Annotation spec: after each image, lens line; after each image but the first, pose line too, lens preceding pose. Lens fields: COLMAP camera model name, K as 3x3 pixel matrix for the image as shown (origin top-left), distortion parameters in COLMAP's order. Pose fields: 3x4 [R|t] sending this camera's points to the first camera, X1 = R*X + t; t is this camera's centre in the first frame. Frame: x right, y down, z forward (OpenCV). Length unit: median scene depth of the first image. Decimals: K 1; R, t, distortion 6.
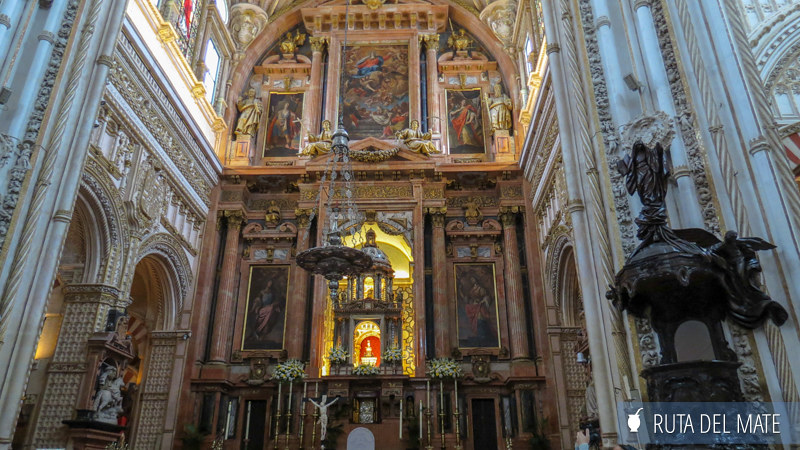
lens RADIAL K [[582.9, 0, 400.0], [0, 582.9, 225.0], [0, 0, 1]] dist [-0.003660, 0.001474]
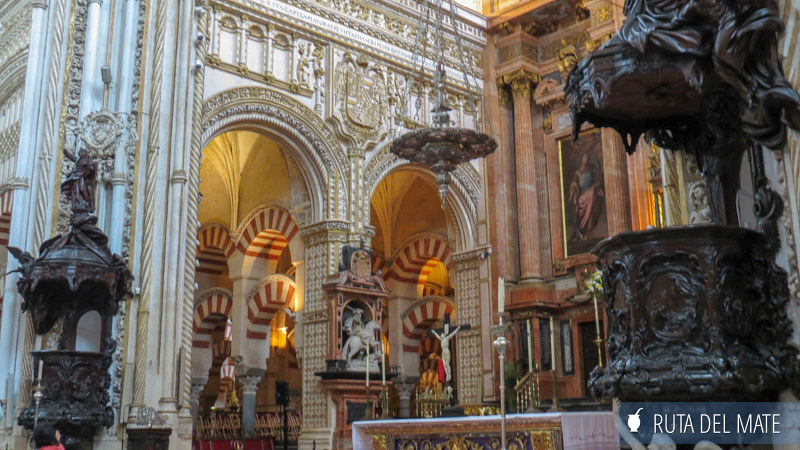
lens RADIAL K [[885.3, 0, 400.0], [0, 885.3, 225.0], [0, 0, 1]] dist [-0.064826, 0.007504]
pose [[0.703839, -0.180069, -0.687158, 0.452142], [0.308109, 0.948995, 0.066906, 0.052081], [0.640062, -0.258810, 0.723421, 0.113330]]
